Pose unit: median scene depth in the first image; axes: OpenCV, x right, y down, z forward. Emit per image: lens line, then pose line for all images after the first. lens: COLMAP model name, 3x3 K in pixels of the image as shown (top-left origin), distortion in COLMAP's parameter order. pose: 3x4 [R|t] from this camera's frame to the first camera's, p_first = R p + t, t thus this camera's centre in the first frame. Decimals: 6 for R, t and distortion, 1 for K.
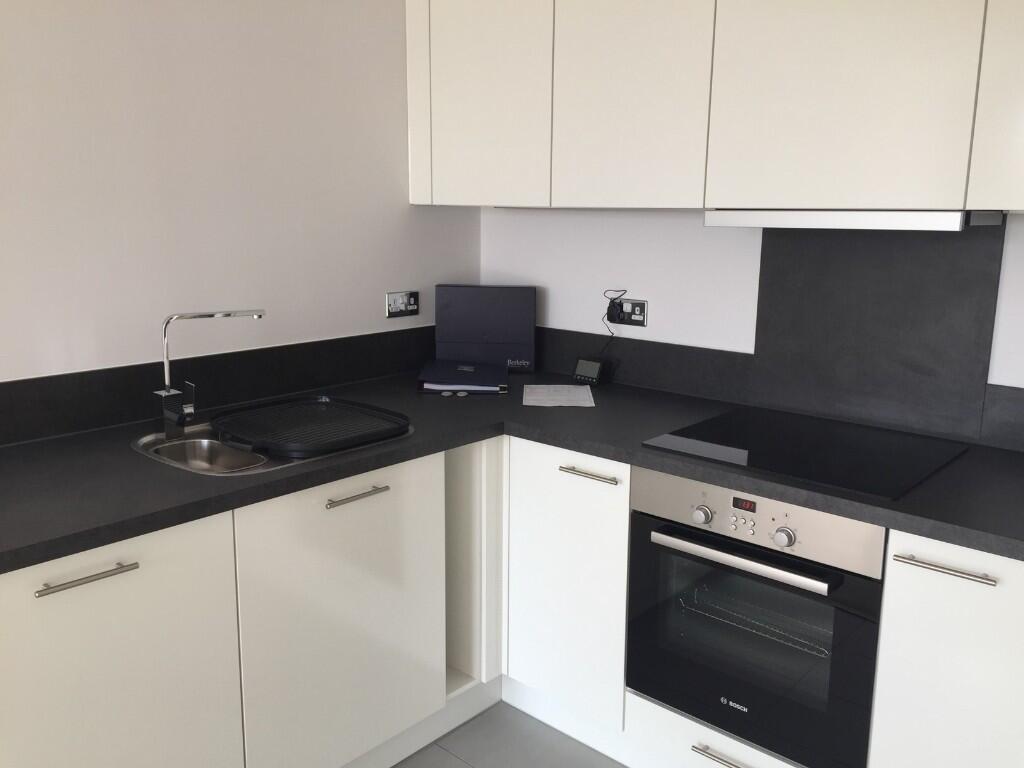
lens RADIAL K [[880.0, 0, 509.0], [0, 880.0, 388.0], [0, 0, 1]] dist [0.067638, -0.051408]
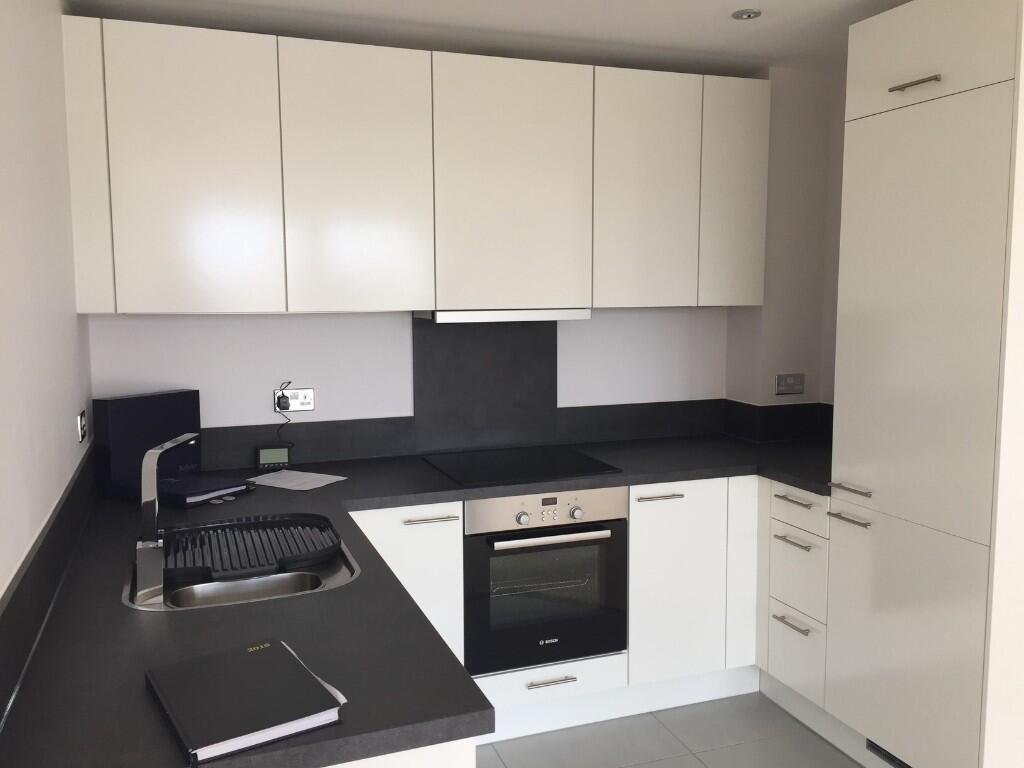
lens RADIAL K [[880.0, 0, 506.2], [0, 880.0, 381.0], [0, 0, 1]] dist [0.067638, -0.051408]
pose [[0.461688, -0.102523, 0.881098, -0.976279], [0.194509, 0.980825, 0.012206, -0.093537], [-0.865454, 0.165747, 0.472777, 0.283050]]
